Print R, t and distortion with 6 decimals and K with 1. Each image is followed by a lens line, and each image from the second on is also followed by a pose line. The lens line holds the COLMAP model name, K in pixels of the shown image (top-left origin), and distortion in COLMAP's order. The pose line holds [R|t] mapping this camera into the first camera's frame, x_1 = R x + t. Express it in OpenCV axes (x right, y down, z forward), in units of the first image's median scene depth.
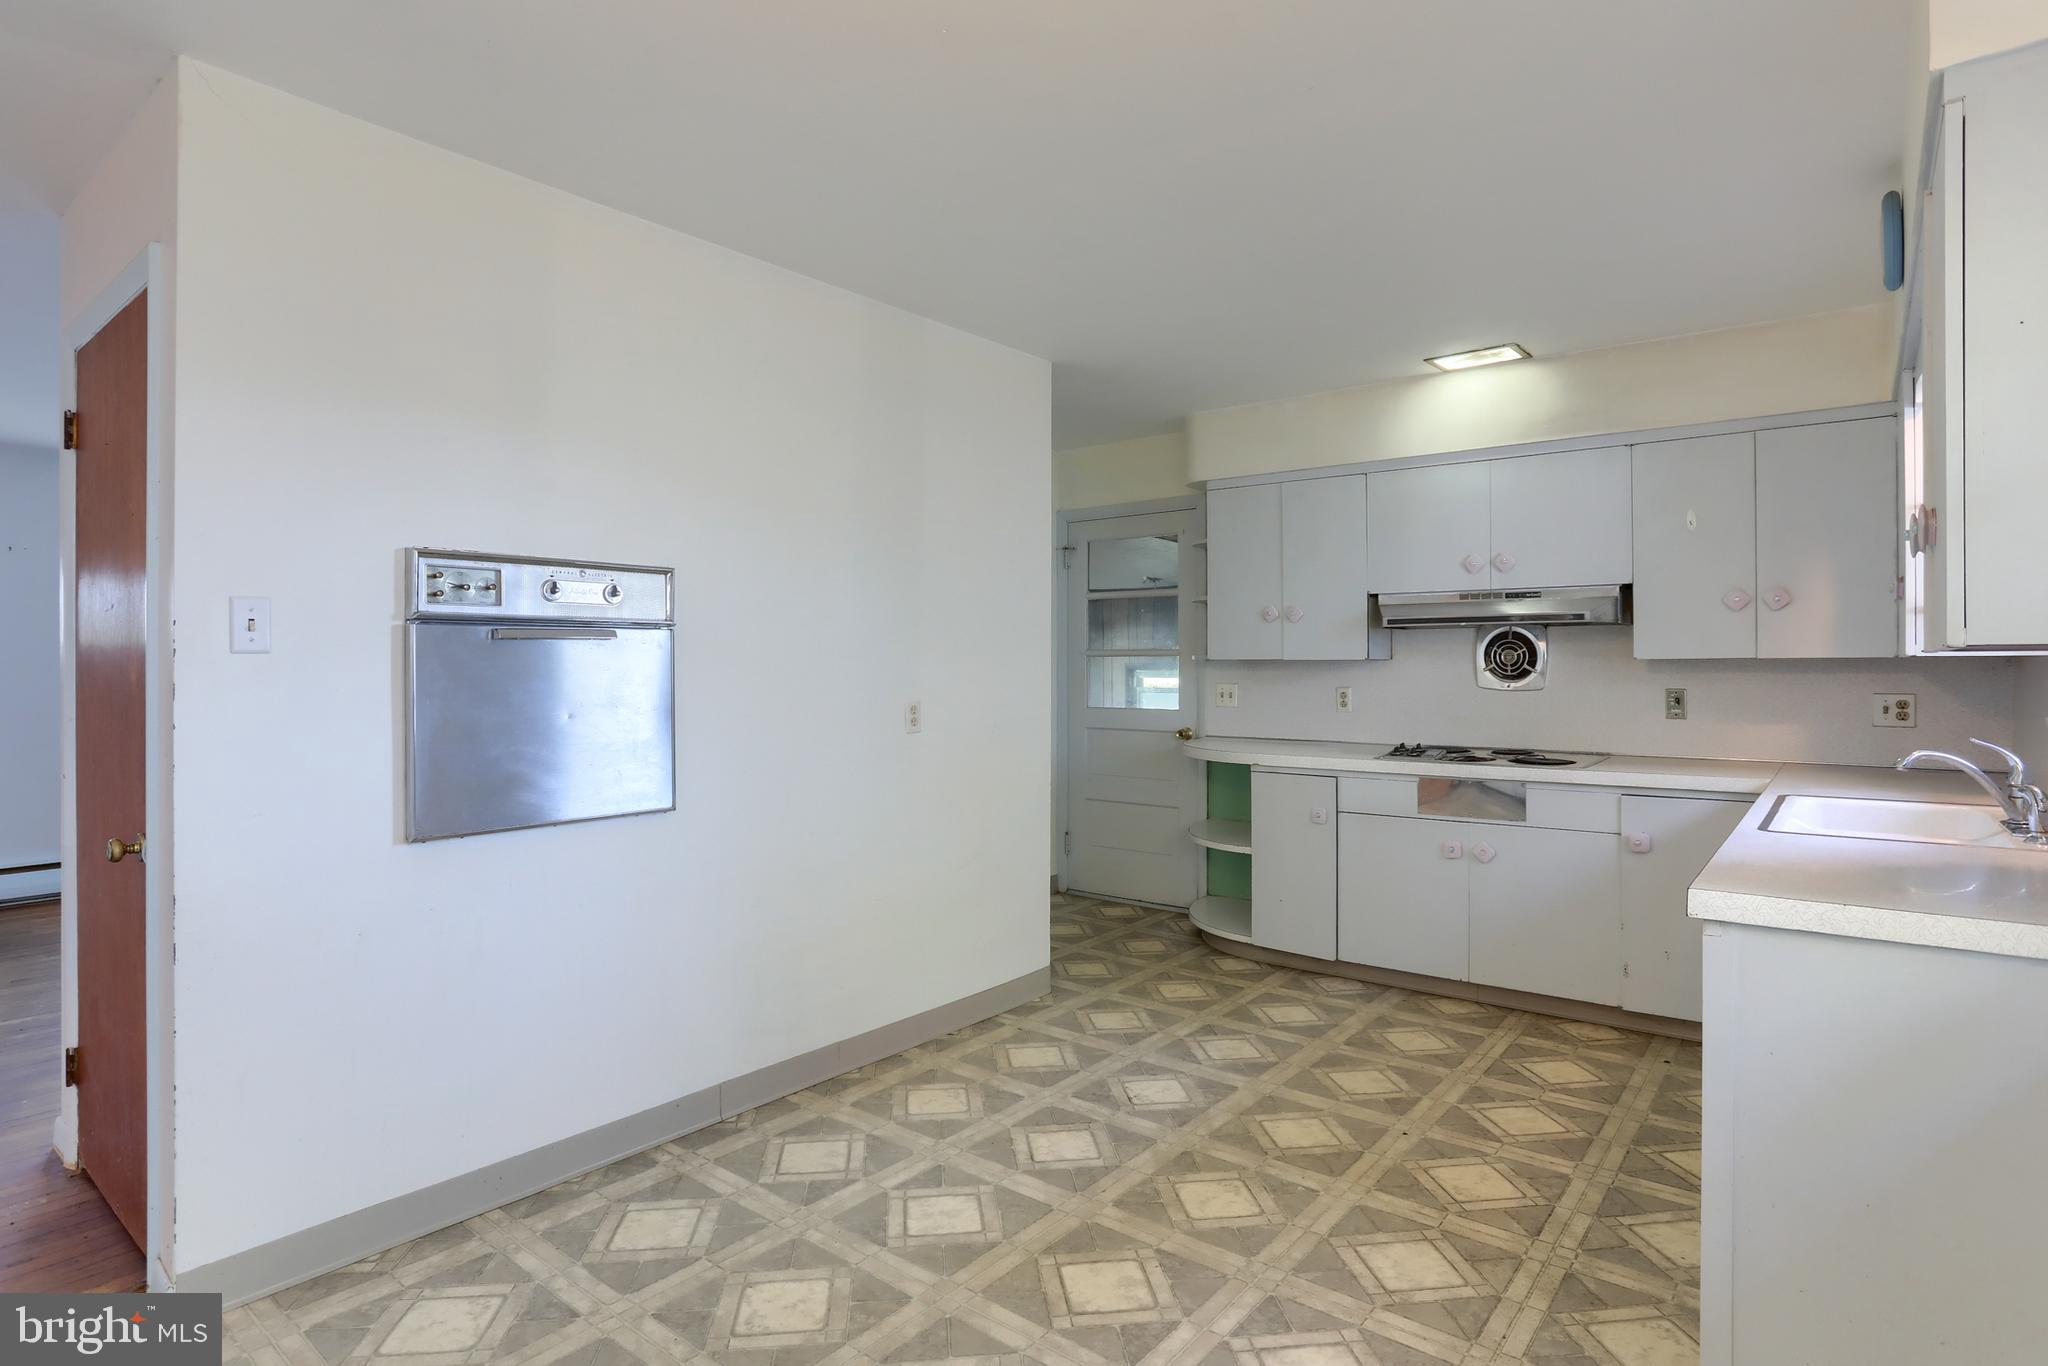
lens RADIAL K [[1056.9, 0, 1062.4], [0, 1056.9, 663.1], [0, 0, 1]] dist [-0.035967, 0.011579]
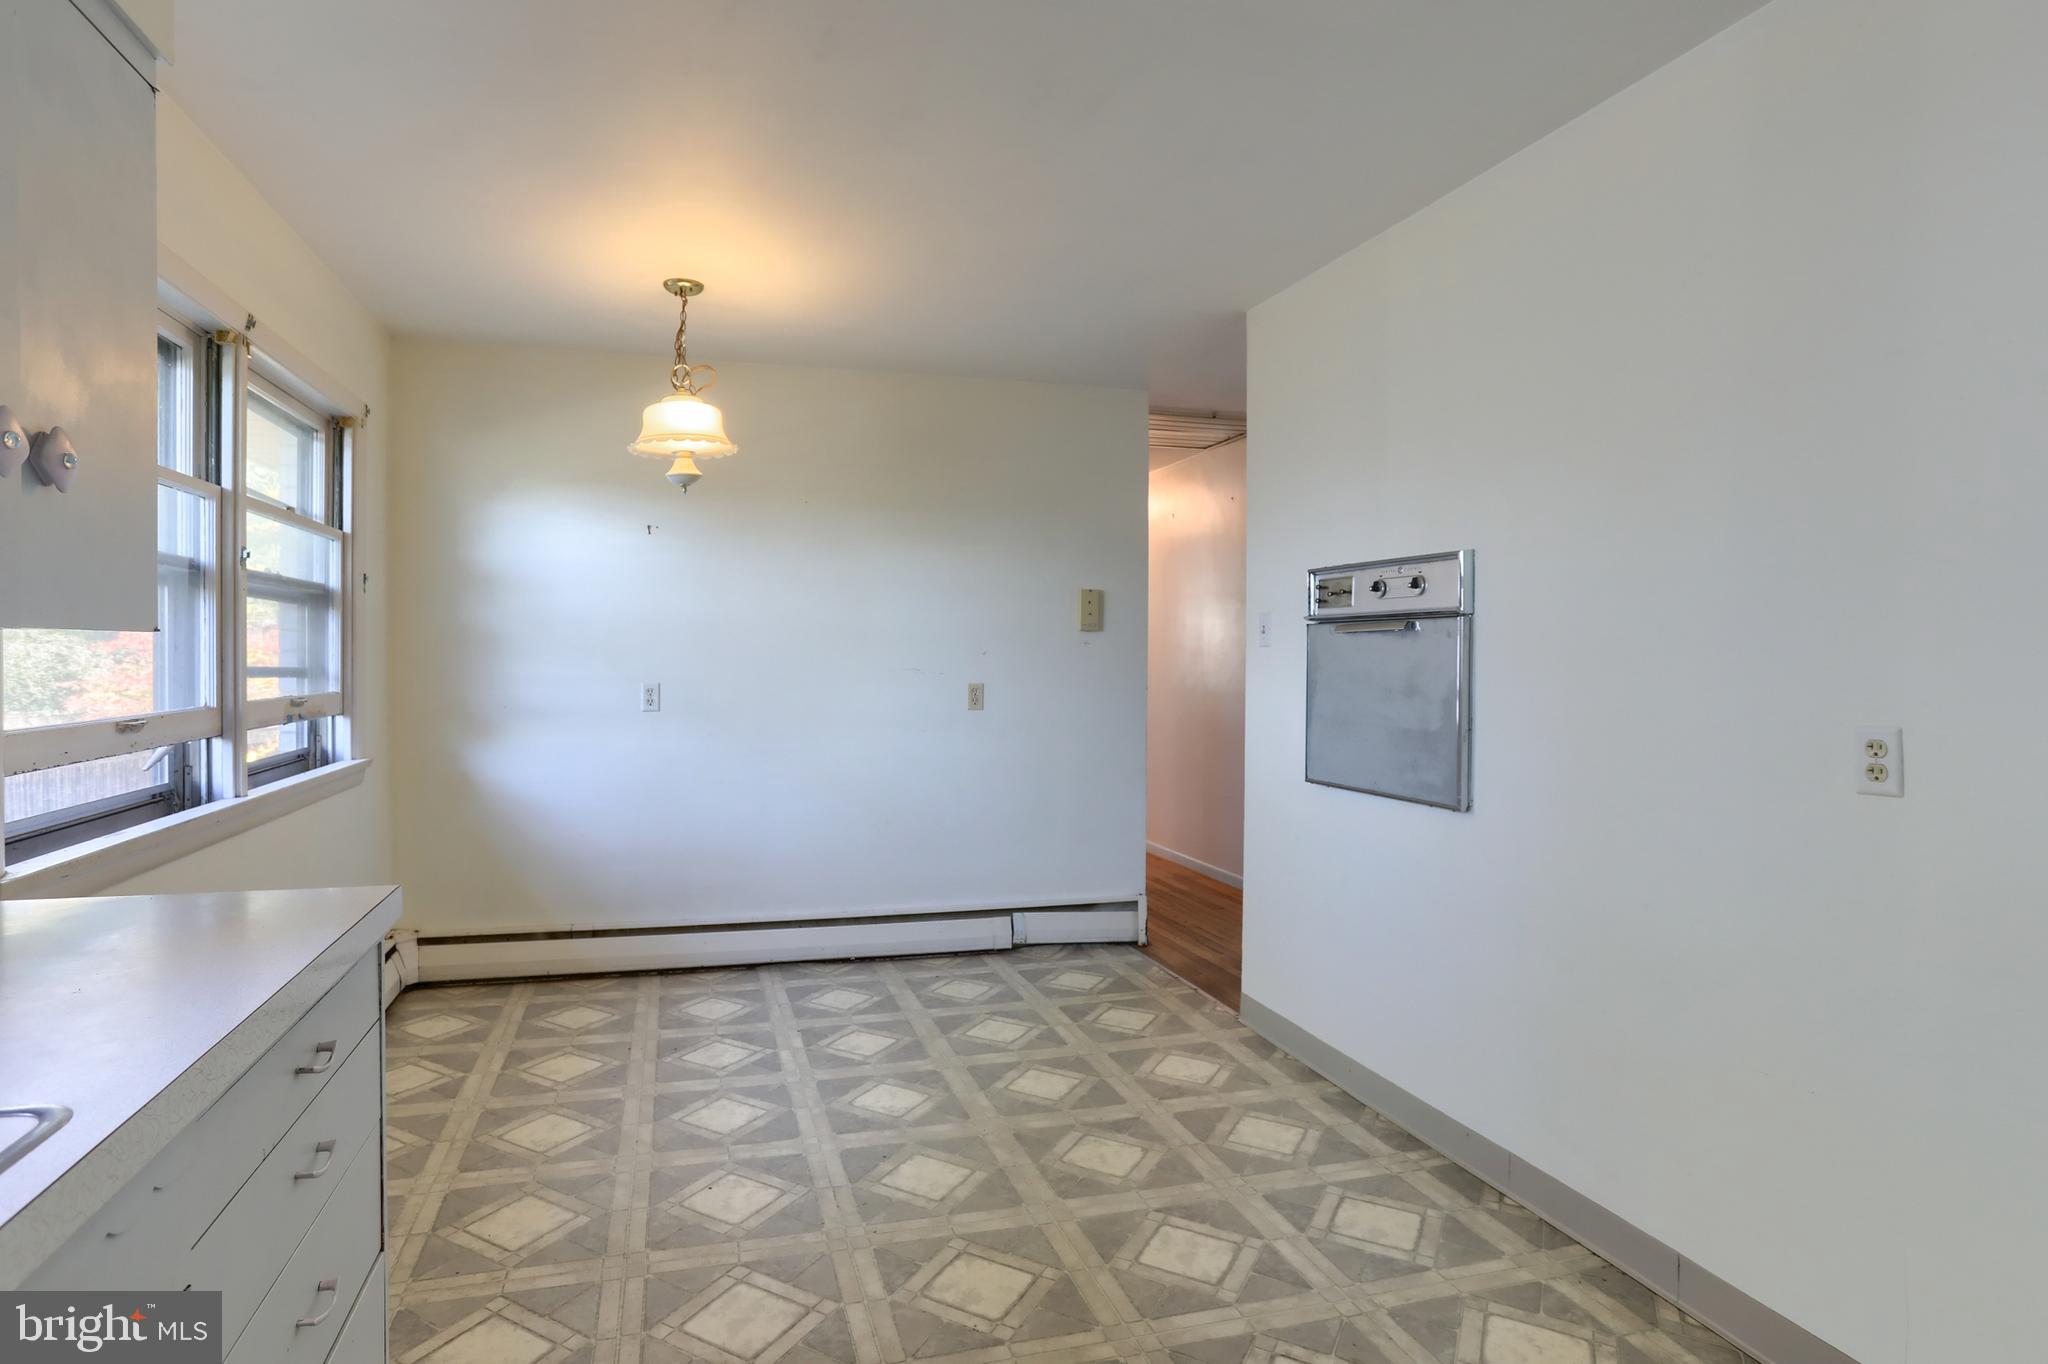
lens RADIAL K [[1065.8, 0, 945.7], [0, 1065.8, 667.1], [0, 0, 1]] dist [-0.029520, 0.014698]
pose [[-0.615427, 0.009149, -0.788140, 0.498082], [-0.001832, 0.999913, 0.013038, 0.000906], [0.788191, 0.009467, -0.615357, 0.937560]]
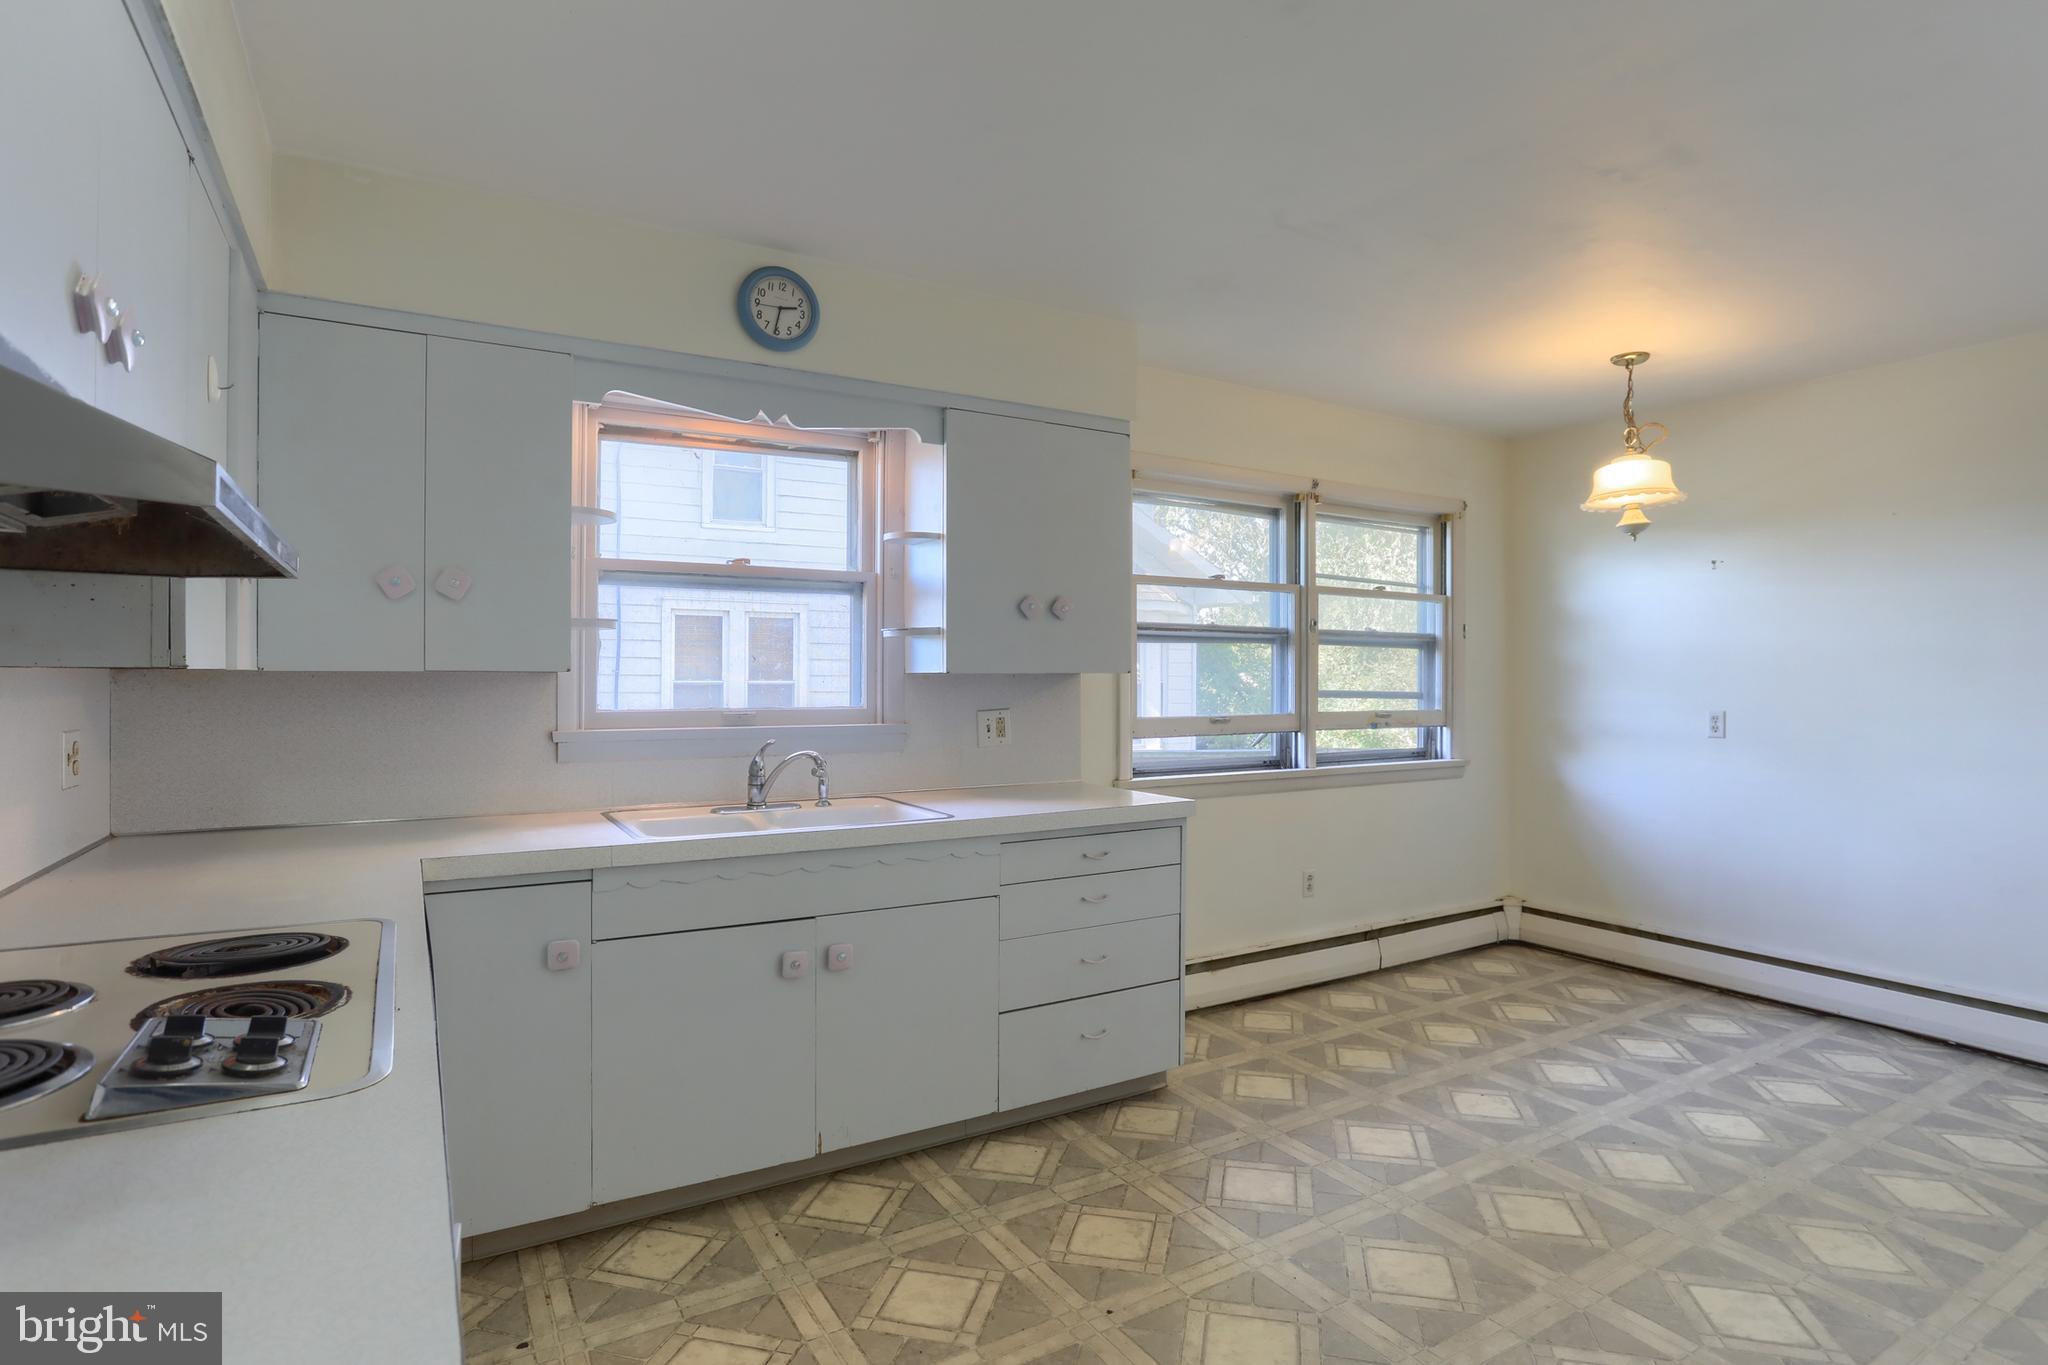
lens RADIAL K [[1056.9, 0, 1021.2], [0, 1056.9, 680.6], [0, 0, 1]] dist [-0.035967, 0.011579]
pose [[-0.930326, -0.001039, 0.366732, 0.090309], [-0.001141, 0.999999, -0.000061, 0.000122], [-0.366732, -0.000475, -0.930327, 1.360474]]
